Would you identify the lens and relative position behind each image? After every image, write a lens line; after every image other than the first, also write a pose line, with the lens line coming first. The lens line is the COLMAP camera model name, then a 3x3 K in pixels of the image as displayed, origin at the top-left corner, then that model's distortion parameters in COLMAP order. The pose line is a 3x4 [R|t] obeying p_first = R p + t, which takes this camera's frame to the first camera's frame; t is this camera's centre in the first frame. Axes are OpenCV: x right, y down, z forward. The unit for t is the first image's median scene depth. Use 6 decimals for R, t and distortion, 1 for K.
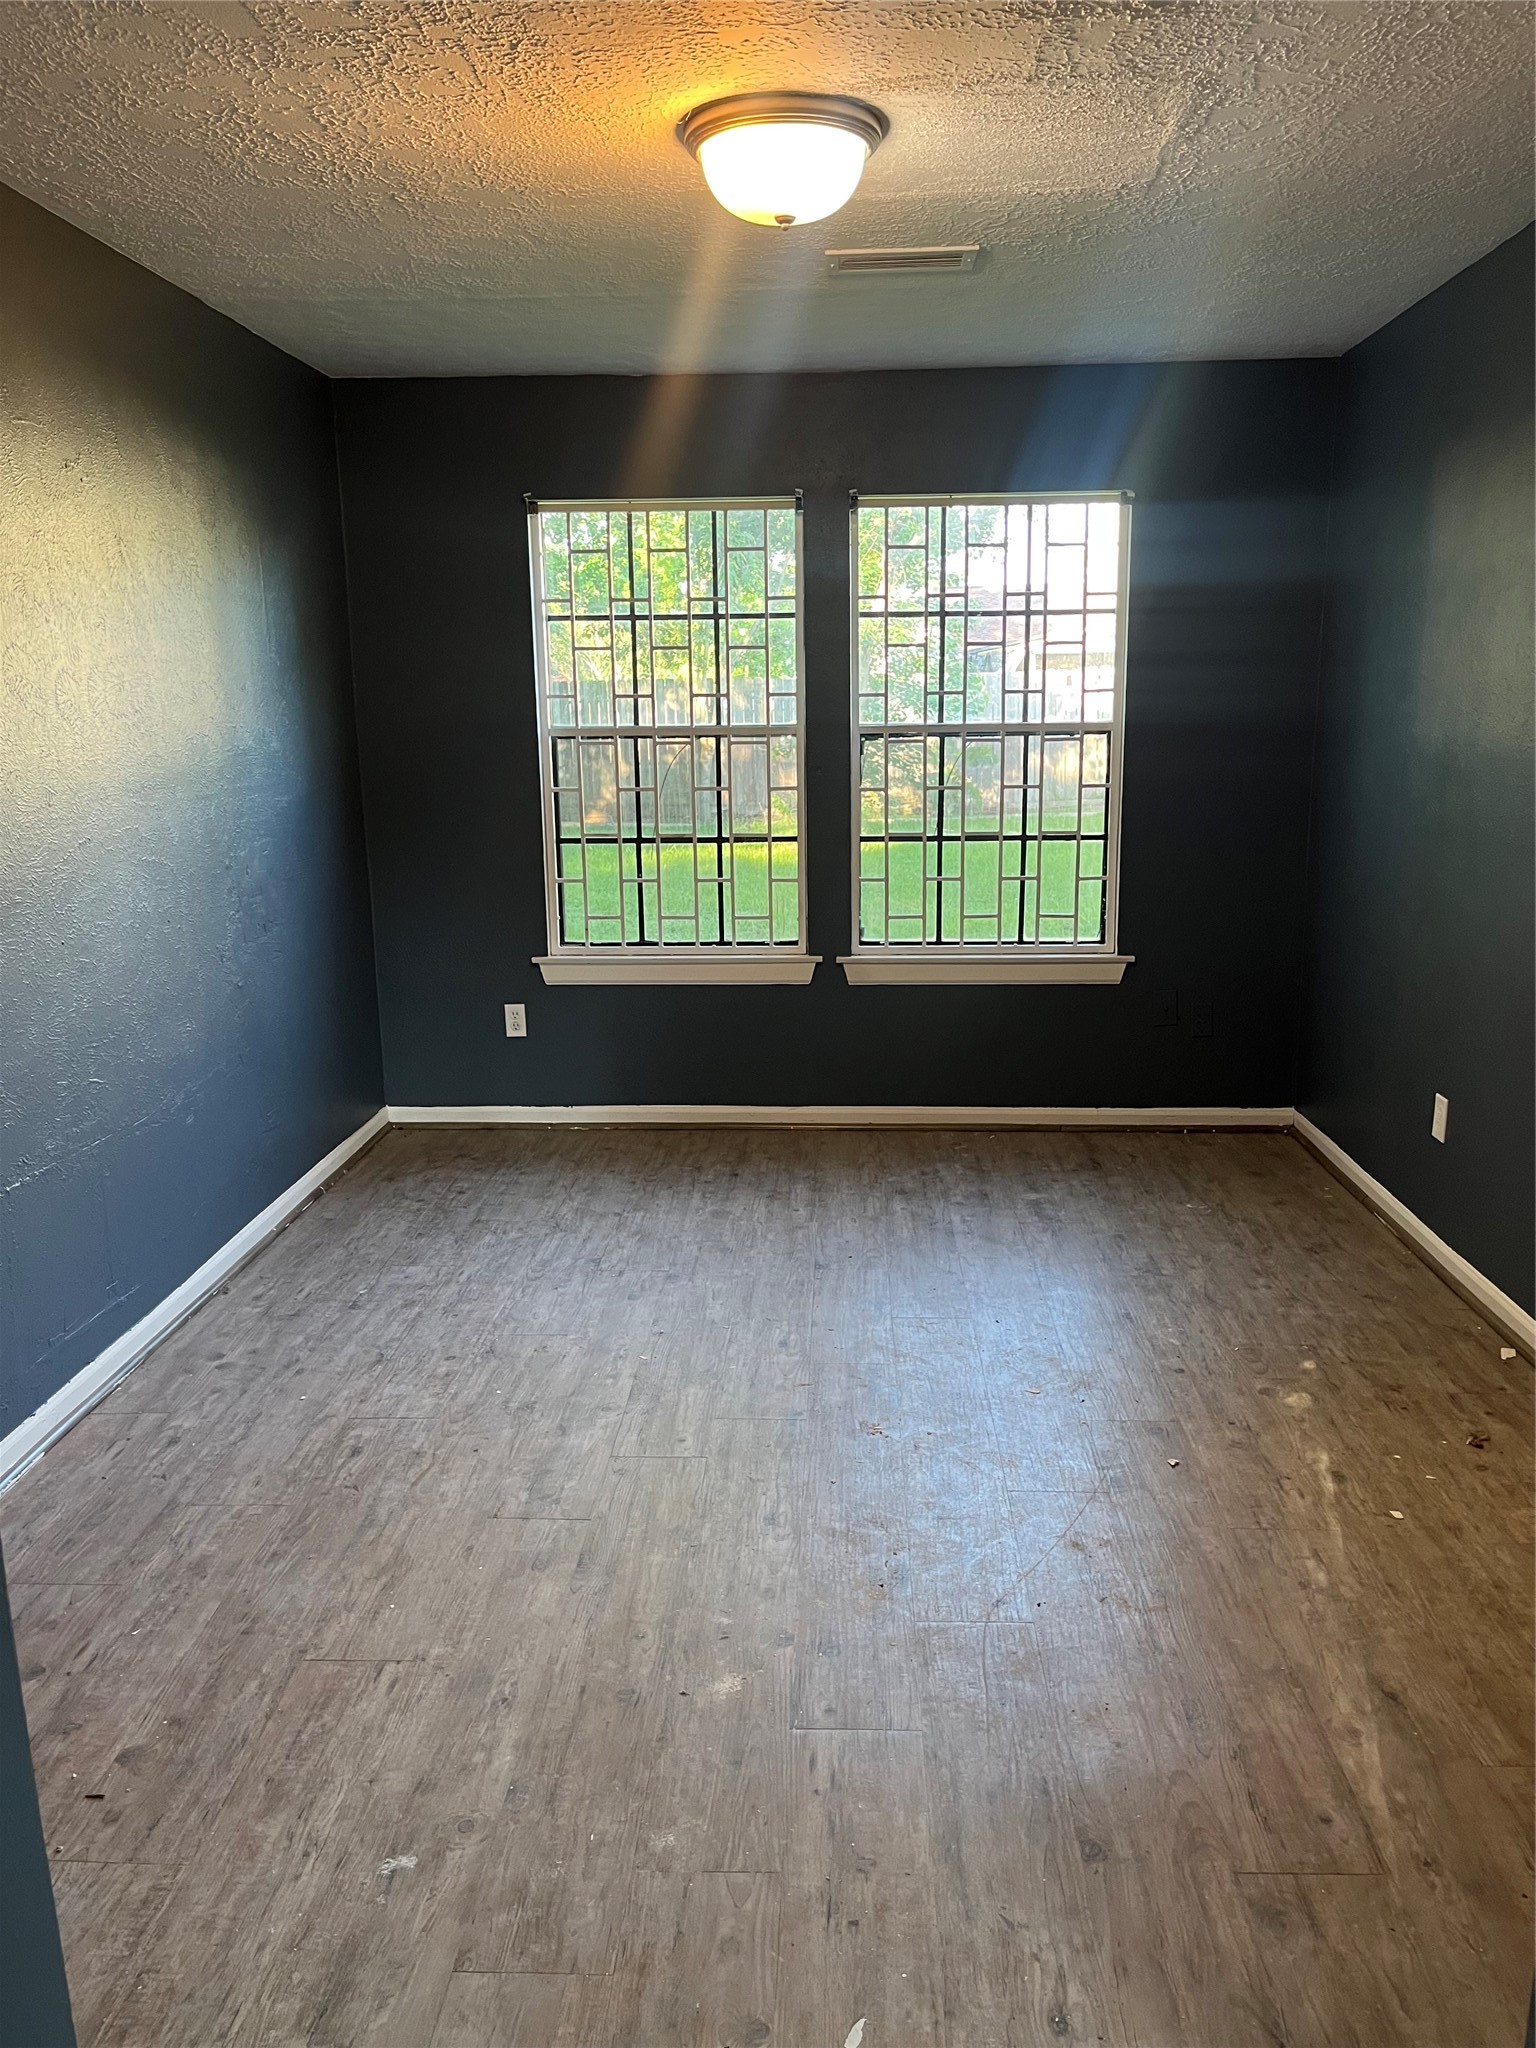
lens RADIAL K [[1551.8, 0, 768.9], [0, 1551.8, 1025.4], [0, 0, 1]] dist [0.034016, -0.001332]
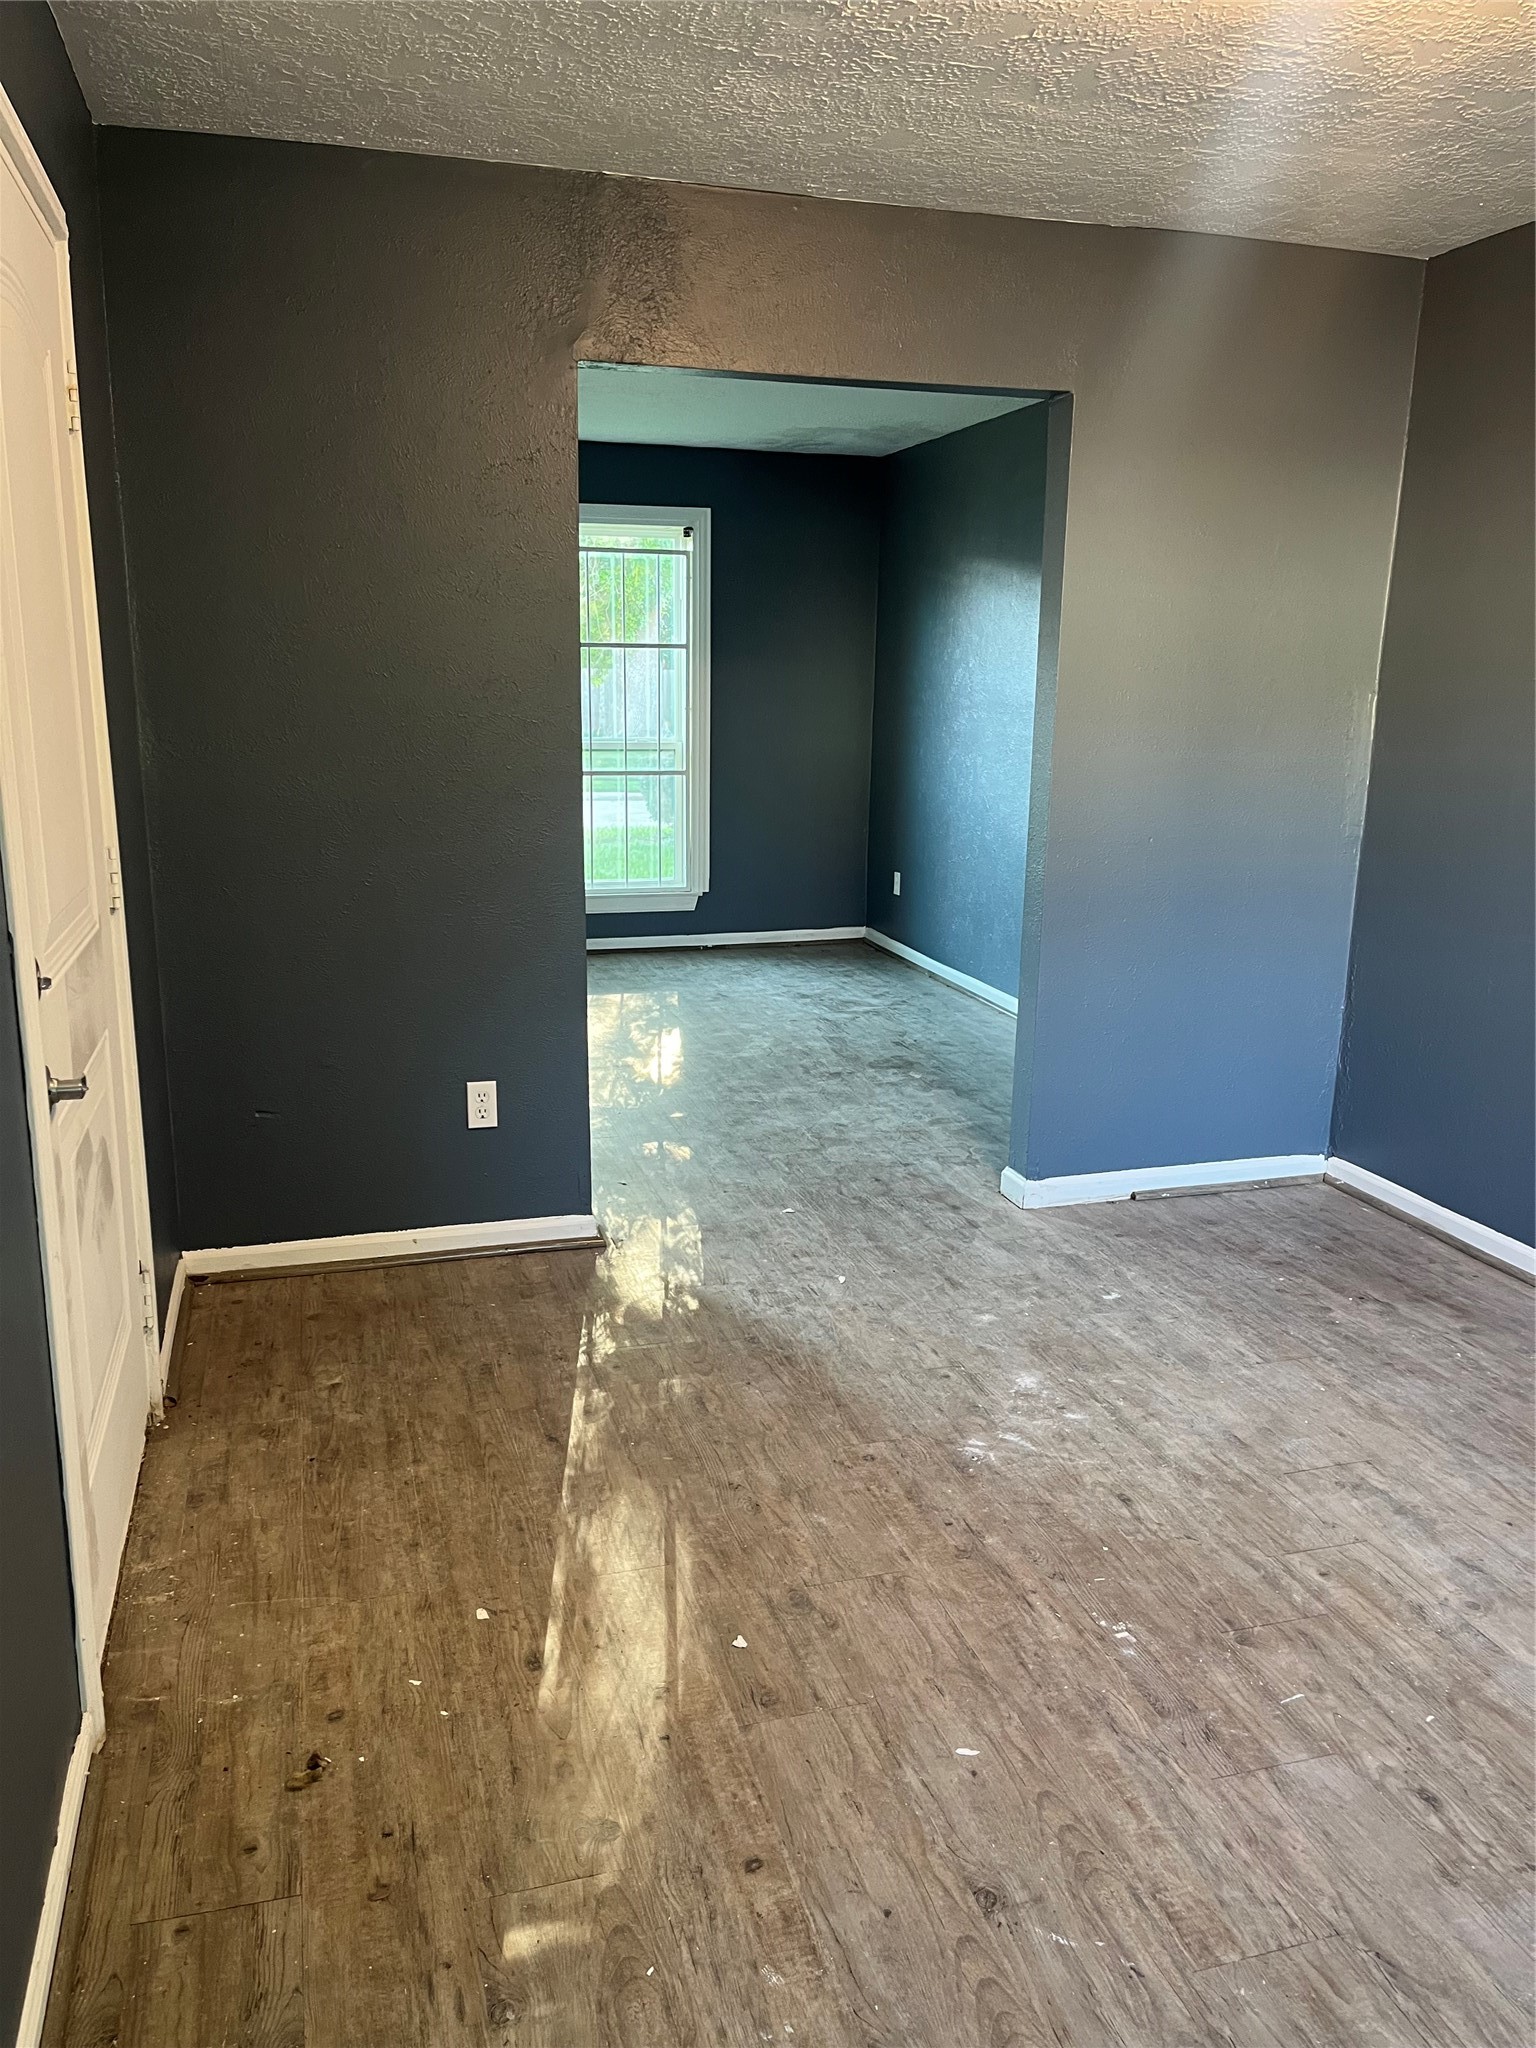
lens RADIAL K [[1551.8, 0, 768.1], [0, 1551.8, 1024.1], [0, 0, 1]] dist [0.034016, -0.001332]
pose [[-0.944268, 0.074200, -0.320706, 0.538945], [-0.066867, 0.910715, 0.407586, -0.360249], [0.322314, 0.406316, -0.854998, 1.763678]]
